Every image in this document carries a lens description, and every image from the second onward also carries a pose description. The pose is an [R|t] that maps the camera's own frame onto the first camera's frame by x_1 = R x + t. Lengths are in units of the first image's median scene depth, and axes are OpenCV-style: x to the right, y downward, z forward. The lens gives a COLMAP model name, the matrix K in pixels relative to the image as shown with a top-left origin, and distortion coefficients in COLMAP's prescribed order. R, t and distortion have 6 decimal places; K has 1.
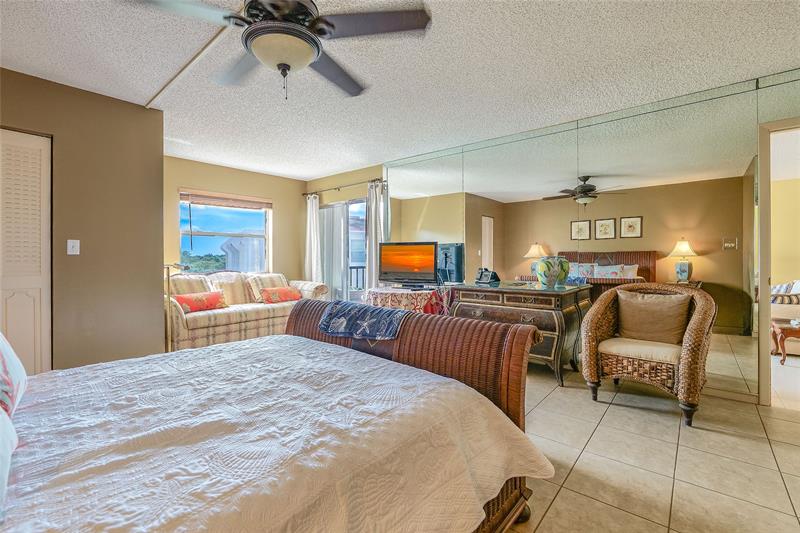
lens RADIAL K [[346.7, 0, 398.6], [0, 346.7, 261.5], [0, 0, 1]] dist [-0.012510, 0.000847]
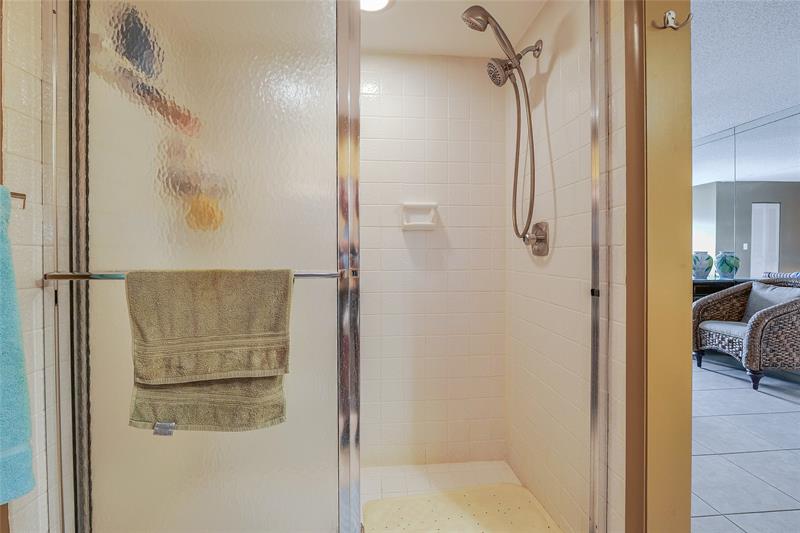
lens RADIAL K [[346.7, 0, 398.6], [0, 346.7, 261.5], [0, 0, 1]] dist [-0.012510, 0.000847]
pose [[0.680753, 0.005346, -0.732493, 0.810579], [0.001589, 0.999960, 0.008775, 0.007004], [0.732511, -0.007137, 0.680718, -0.713594]]
